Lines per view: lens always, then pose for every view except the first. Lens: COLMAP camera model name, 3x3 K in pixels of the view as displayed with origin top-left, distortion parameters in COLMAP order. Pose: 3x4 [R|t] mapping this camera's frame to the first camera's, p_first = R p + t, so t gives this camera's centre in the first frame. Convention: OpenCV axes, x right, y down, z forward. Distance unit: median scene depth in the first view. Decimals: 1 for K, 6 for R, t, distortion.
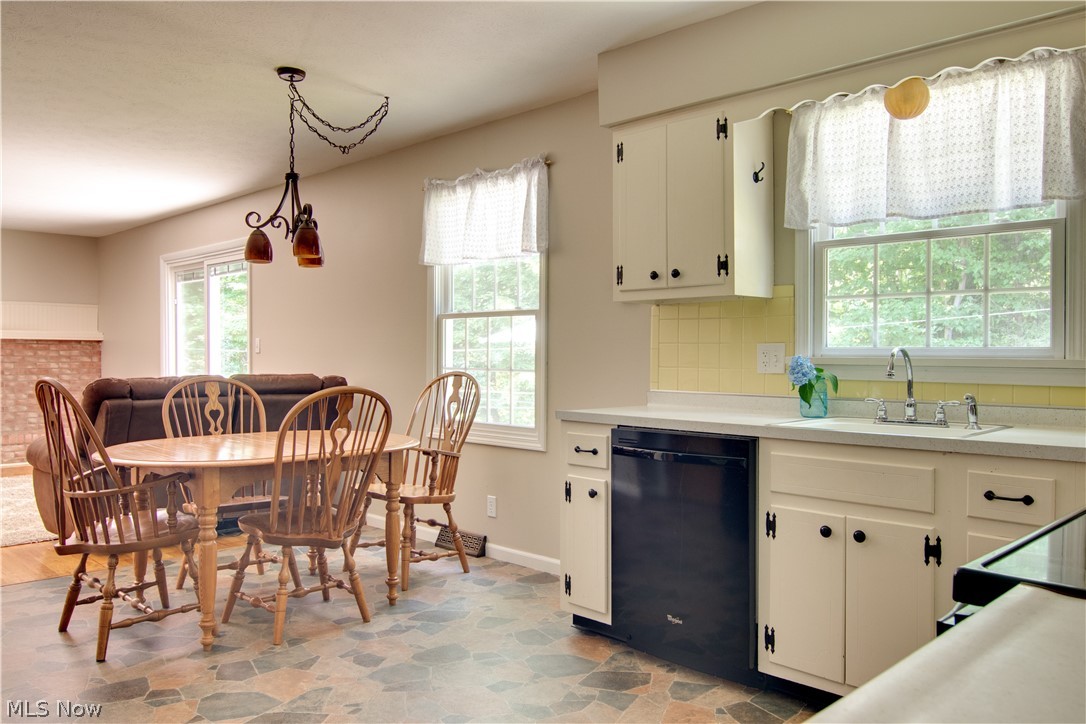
lens RADIAL K [[856.0, 0, 549.4], [0, 856.0, 359.8], [0, 0, 1]] dist [0.007215, -0.014159]
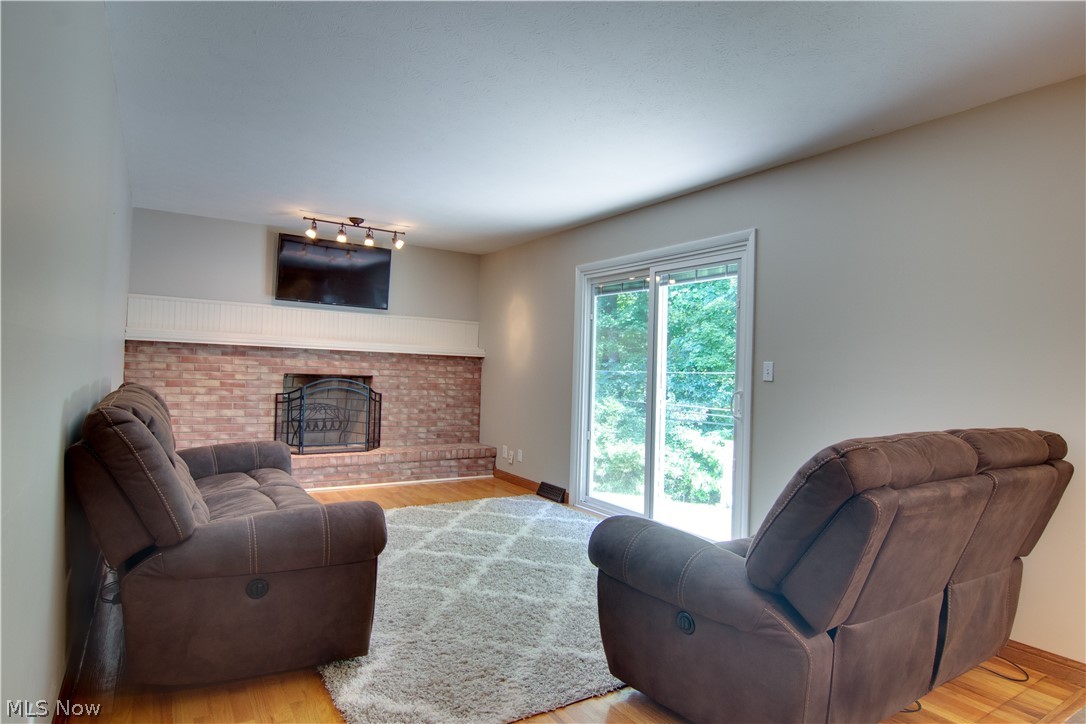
lens RADIAL K [[630.7, 0, 539.6], [0, 630.7, 359.5], [0, 0, 1]] dist [-0.008653, -0.009049]
pose [[0.974095, 0.026567, -0.224575, -0.310790], [-0.032001, 0.999276, -0.020588, -0.007131], [0.223865, 0.027241, 0.974239, 0.316591]]
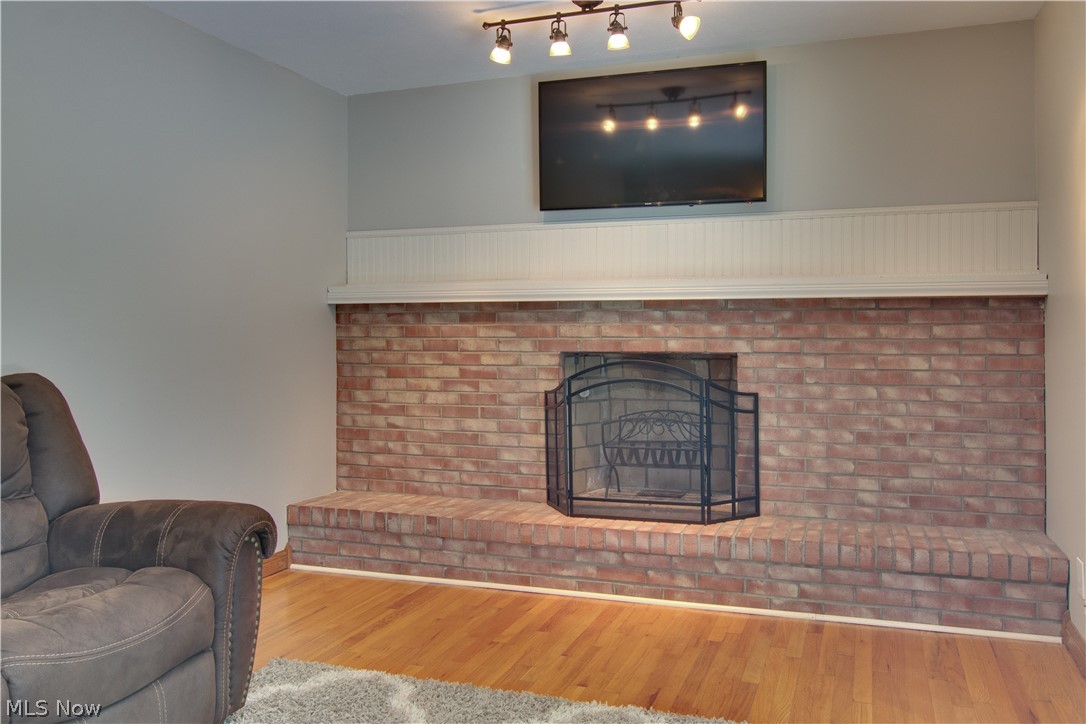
lens RADIAL K [[856.0, 0, 551.6], [0, 856.0, 334.6], [0, 0, 1]] dist [0.007215, -0.014159]
pose [[0.427666, -0.002639, -0.903933, -0.303454], [0.000601, 0.999996, -0.002636, -0.005767], [0.903936, 0.000584, 0.427666, 0.698792]]
